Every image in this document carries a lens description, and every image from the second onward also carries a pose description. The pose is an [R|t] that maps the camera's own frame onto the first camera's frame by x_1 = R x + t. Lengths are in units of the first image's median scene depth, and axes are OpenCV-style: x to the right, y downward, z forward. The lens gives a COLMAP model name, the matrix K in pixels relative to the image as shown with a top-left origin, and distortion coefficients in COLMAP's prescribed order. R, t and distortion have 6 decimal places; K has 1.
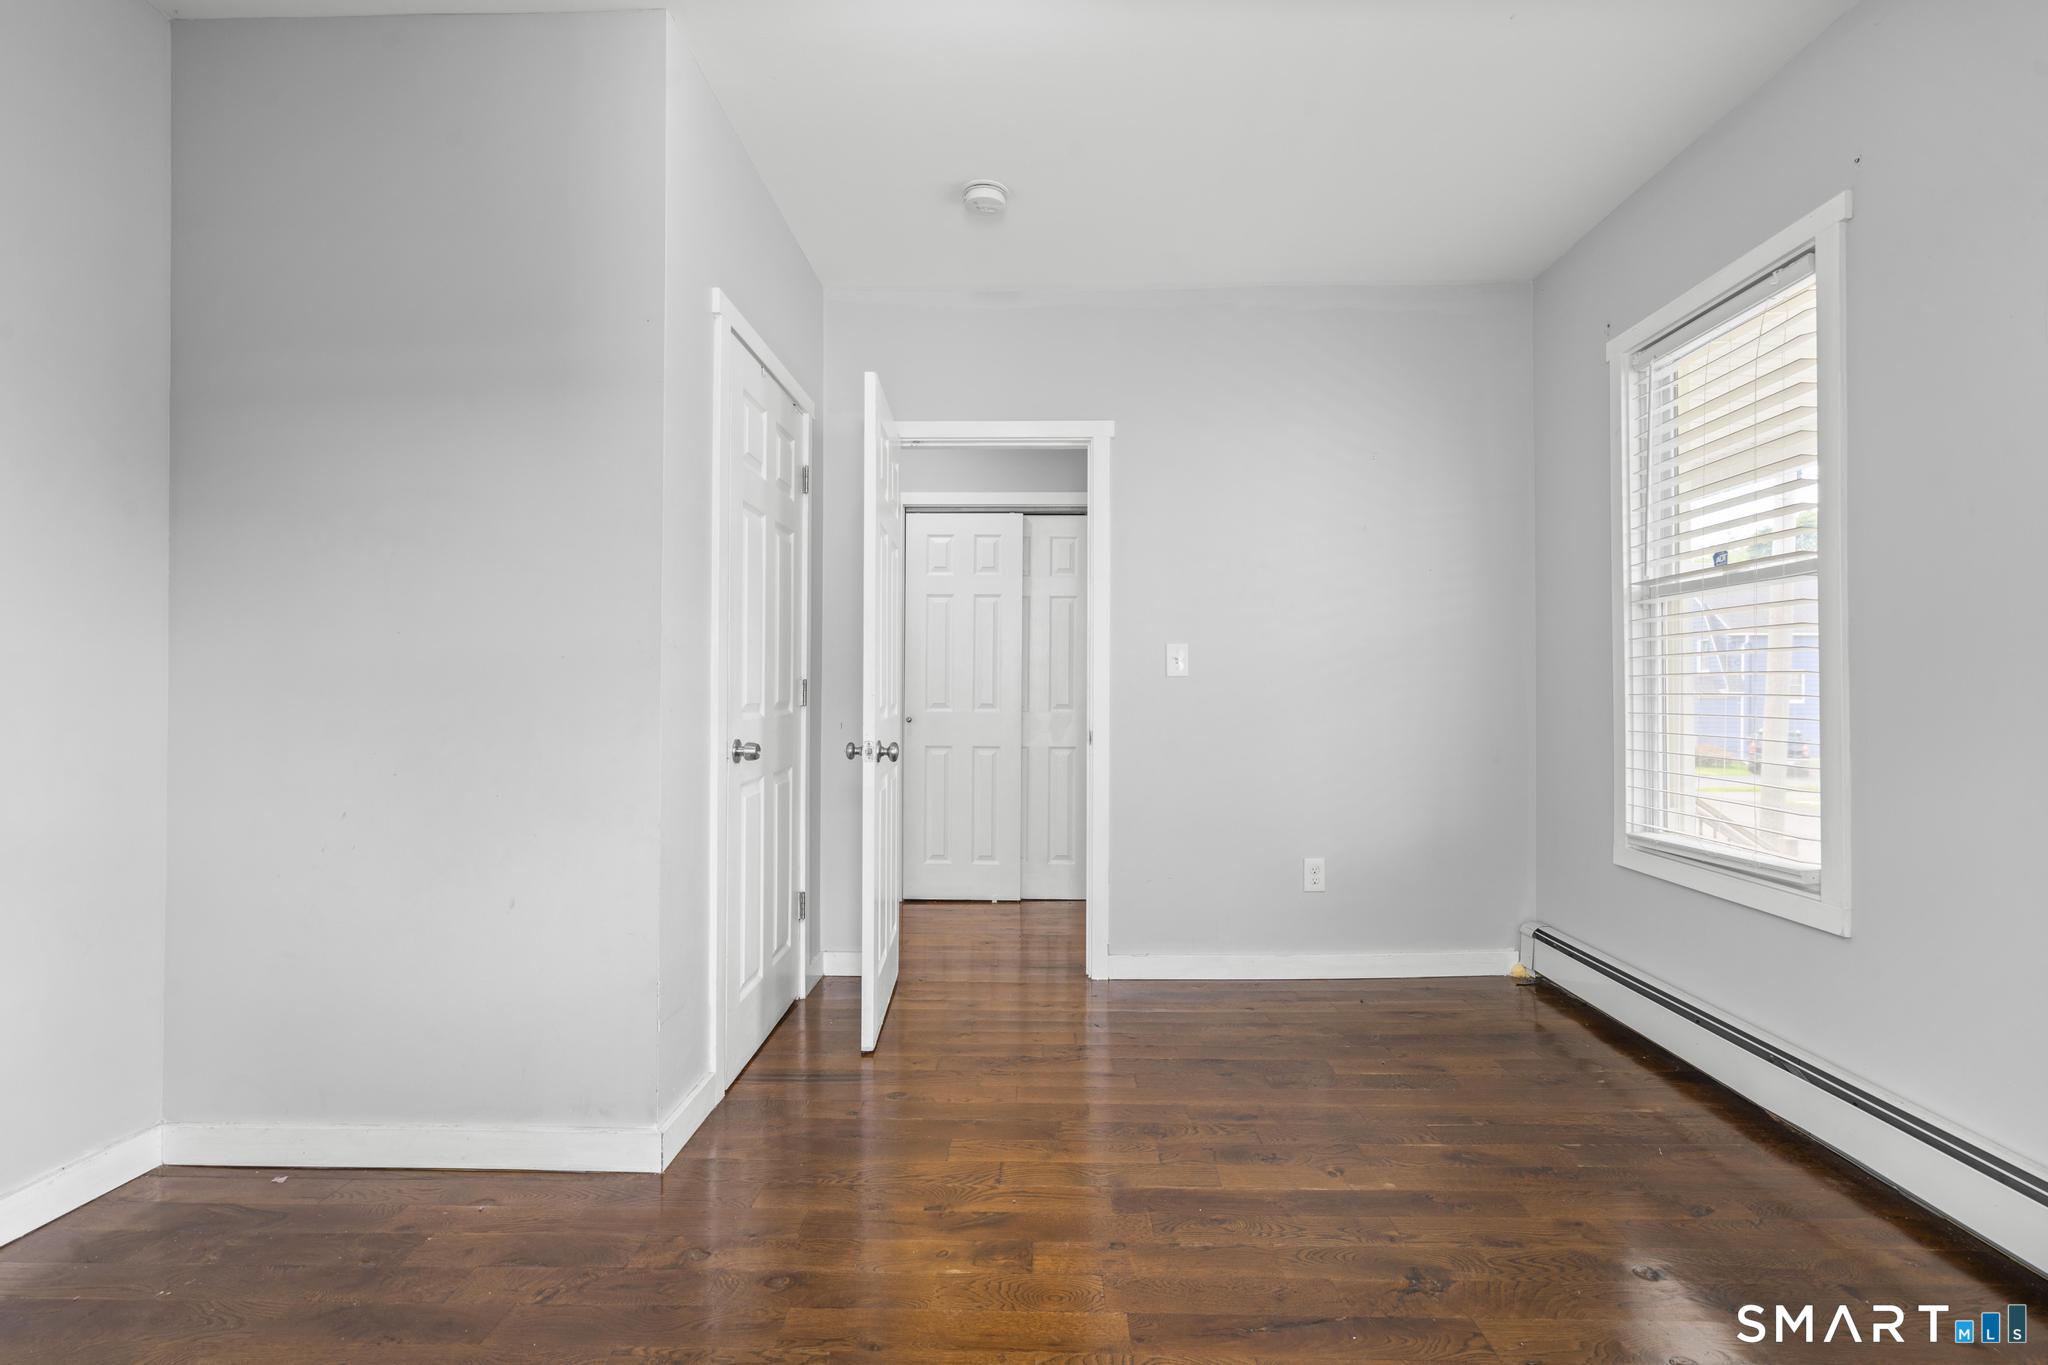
lens RADIAL K [[919.8, 0, 1029.1], [0, 919.8, 677.4], [0, 0, 1]] dist [-0.007641, 0.003230]
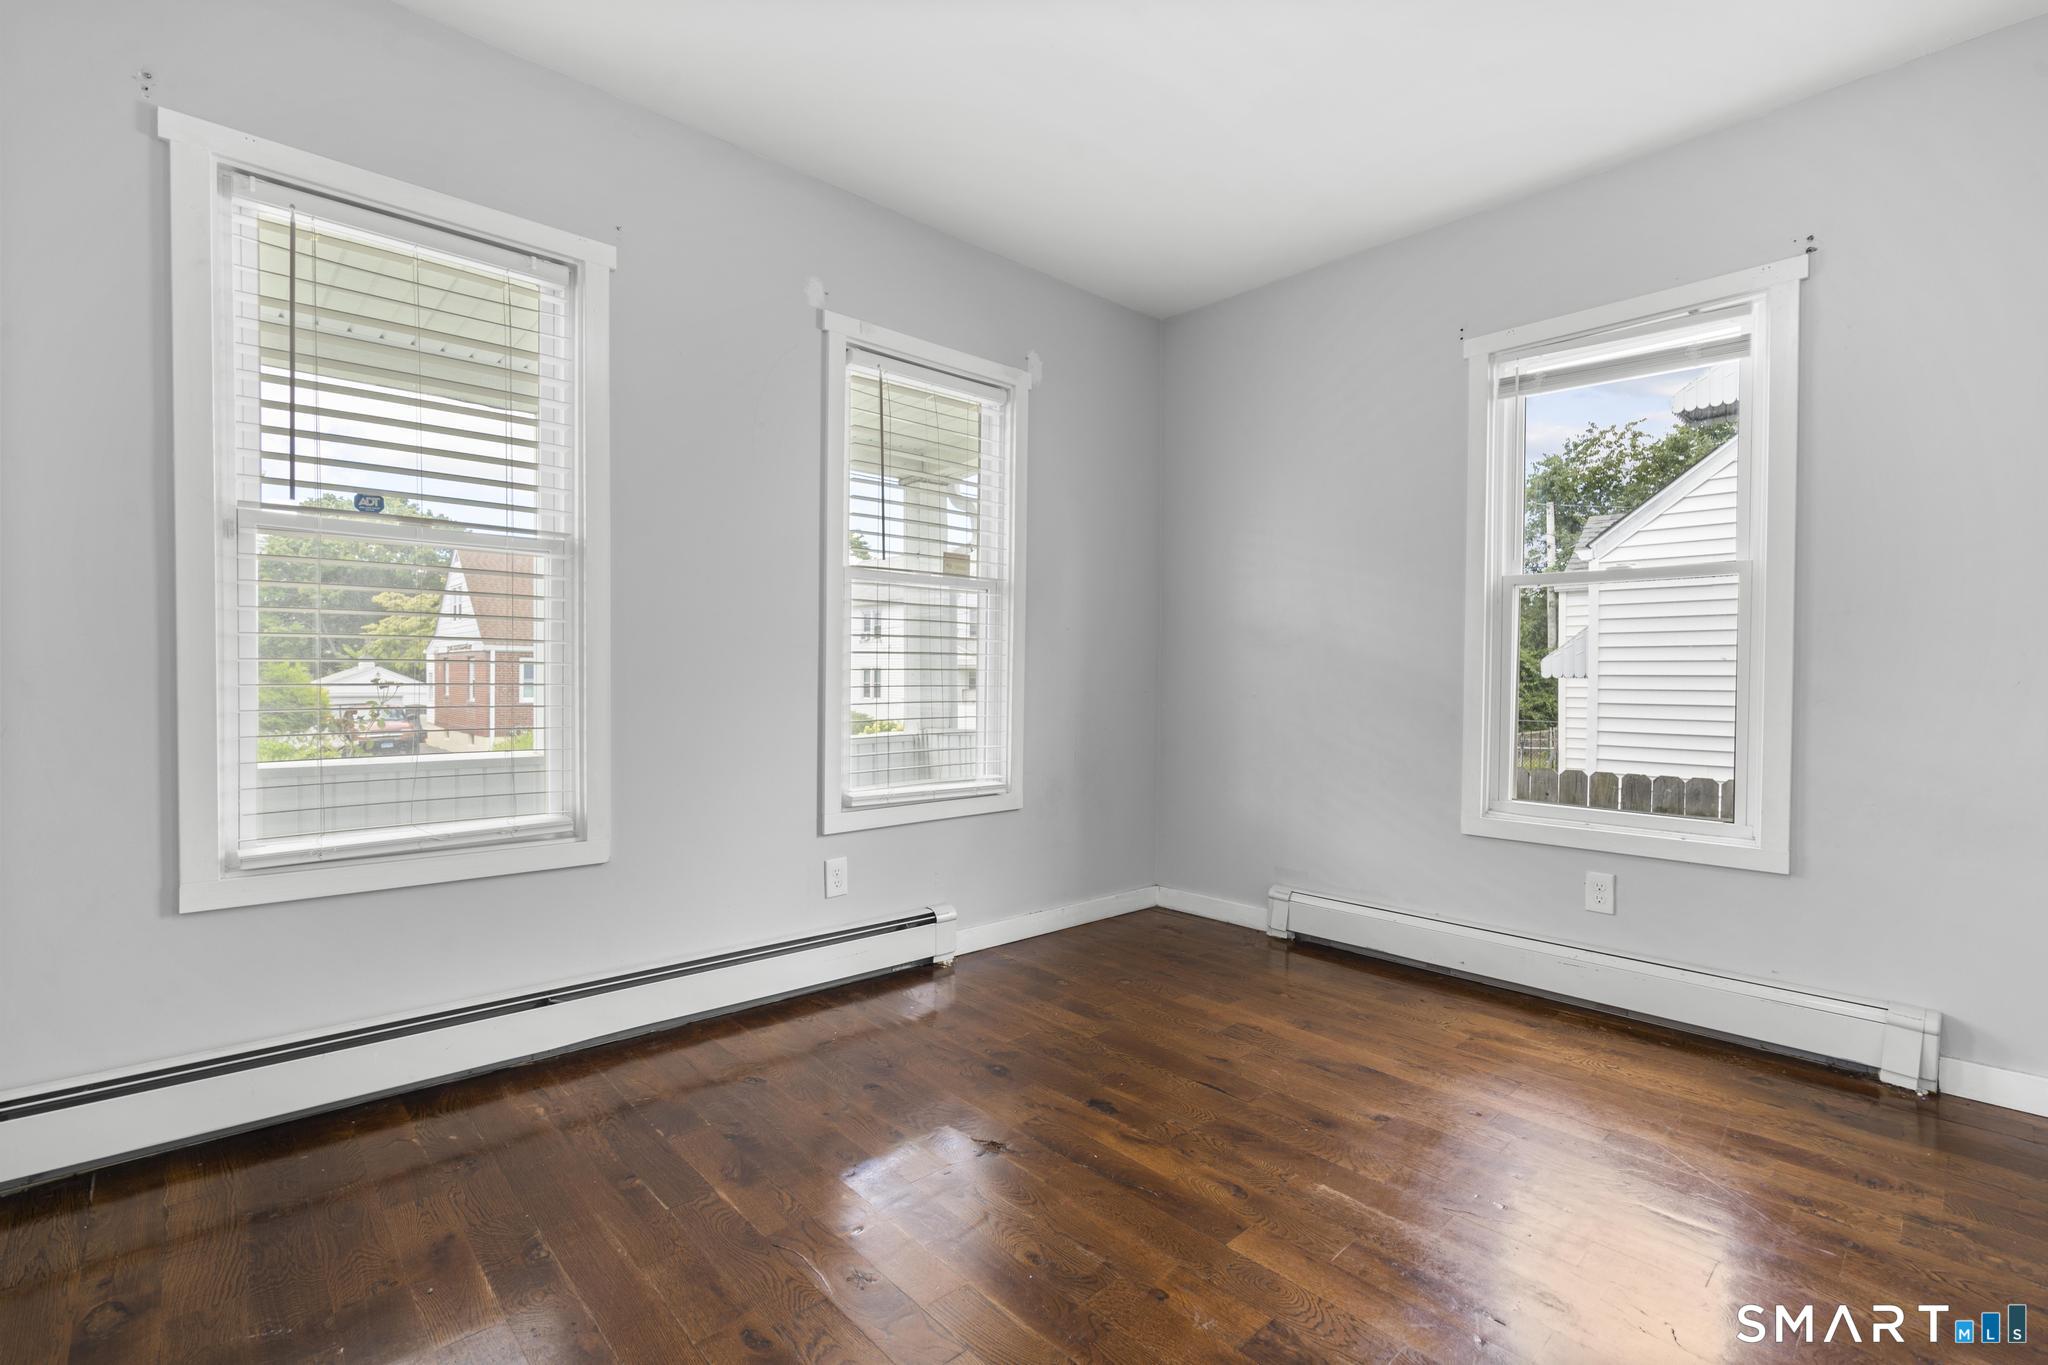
lens RADIAL K [[919.8, 0, 1023.9], [0, 919.8, 695.1], [0, 0, 1]] dist [-0.007641, 0.003230]
pose [[-0.696762, -0.013462, 0.717176, -0.305422], [-0.008753, 0.999909, 0.010265, 0.038179], [-0.717249, 0.000875, -0.696816, 1.227259]]
